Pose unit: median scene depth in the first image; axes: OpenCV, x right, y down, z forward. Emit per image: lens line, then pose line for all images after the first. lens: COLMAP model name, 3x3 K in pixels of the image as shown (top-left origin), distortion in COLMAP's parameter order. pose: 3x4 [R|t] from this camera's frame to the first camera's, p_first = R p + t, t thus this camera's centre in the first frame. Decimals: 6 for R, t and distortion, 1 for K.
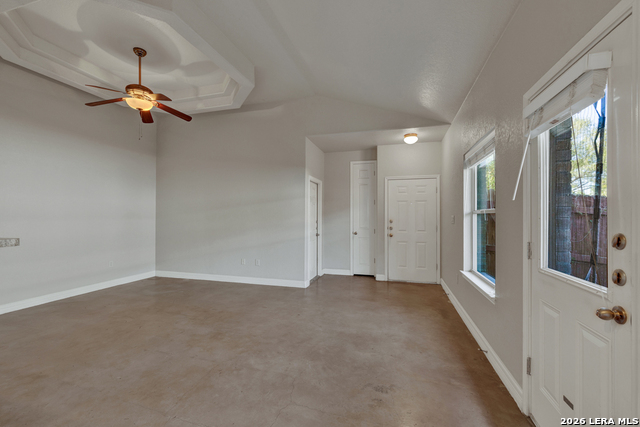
lens RADIAL K [[279.4, 0, 316.5], [0, 279.4, 213.7], [0, 0, 1]] dist [-0.000663, 0.000908]
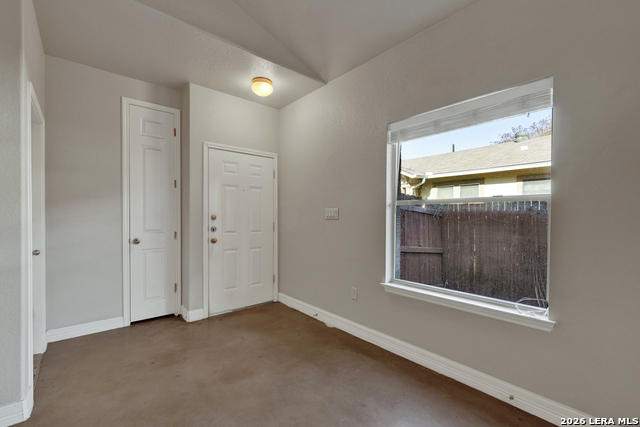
lens RADIAL K [[279.4, 0, 319.7], [0, 279.4, 217.9], [0, 0, 1]] dist [-0.000663, 0.000908]
pose [[0.543067, -0.006227, 0.839667, -0.115199], [-0.012836, 0.999794, 0.015716, 0.015681], [-0.839591, -0.019313, 0.542875, 0.478421]]
